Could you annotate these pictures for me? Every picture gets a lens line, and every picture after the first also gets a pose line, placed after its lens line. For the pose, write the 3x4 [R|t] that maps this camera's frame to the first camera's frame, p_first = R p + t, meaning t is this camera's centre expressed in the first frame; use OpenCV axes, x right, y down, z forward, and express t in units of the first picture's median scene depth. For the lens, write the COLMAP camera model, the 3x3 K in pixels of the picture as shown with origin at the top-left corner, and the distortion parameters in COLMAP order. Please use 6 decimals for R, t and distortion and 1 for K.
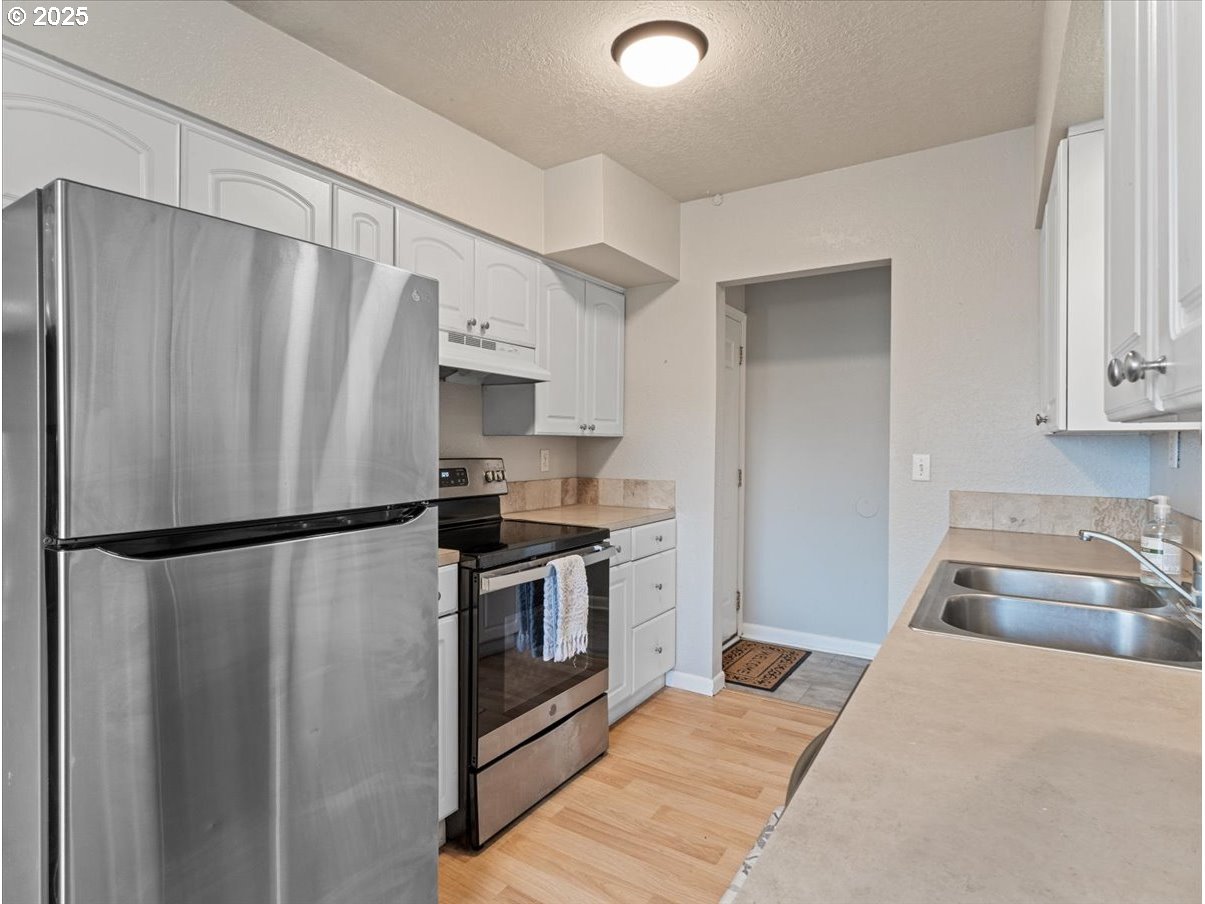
lens RADIAL K [[628.2, 0, 602.1], [0, 628.2, 449.4], [0, 0, 1]] dist [-0.002131, -0.000260]
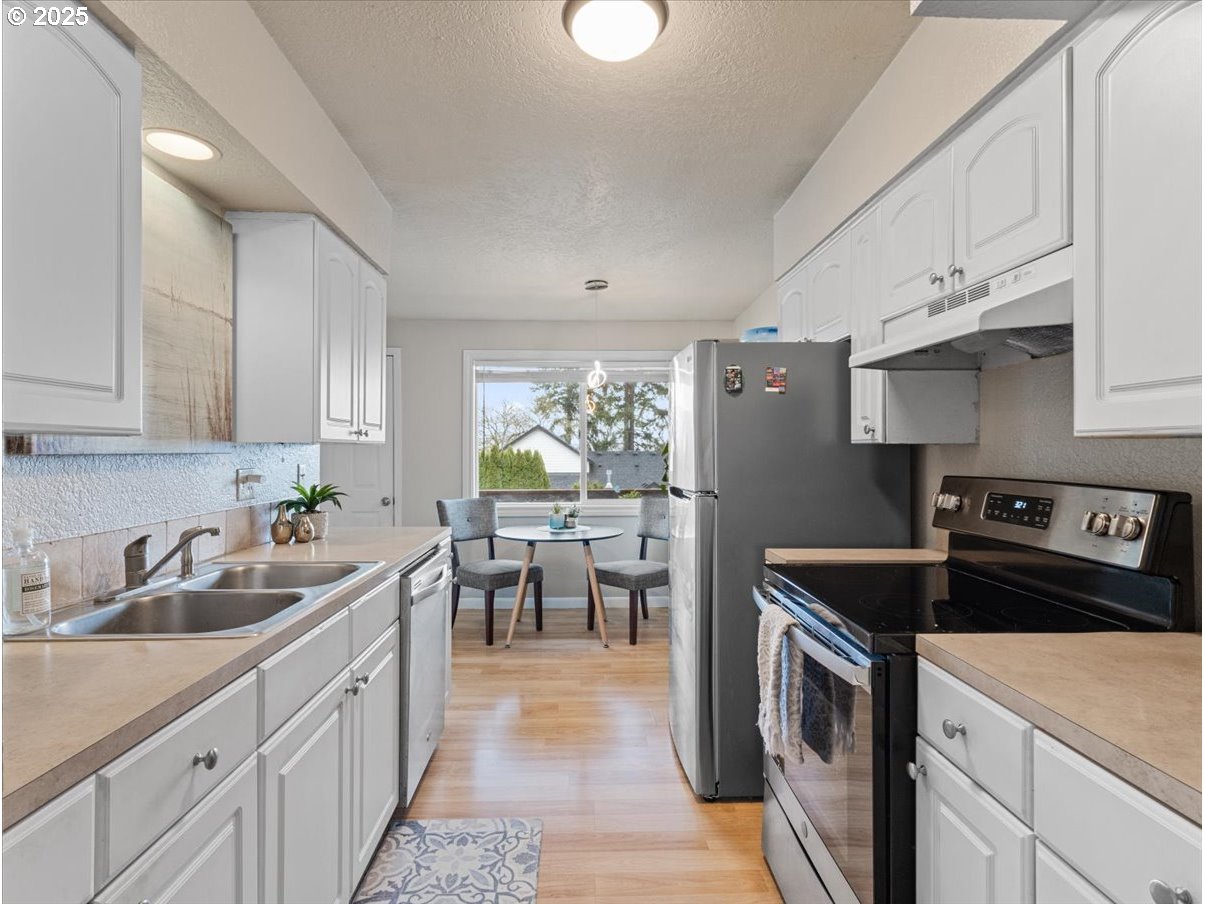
lens RADIAL K [[628.2, 0, 601.2], [0, 628.2, 450.1], [0, 0, 1]] dist [-0.002131, -0.000260]
pose [[-0.821465, -0.007529, -0.570210, 0.454744], [-0.007625, 0.999968, -0.002218, -0.010261], [0.570208, 0.002526, -0.821496, 1.278556]]
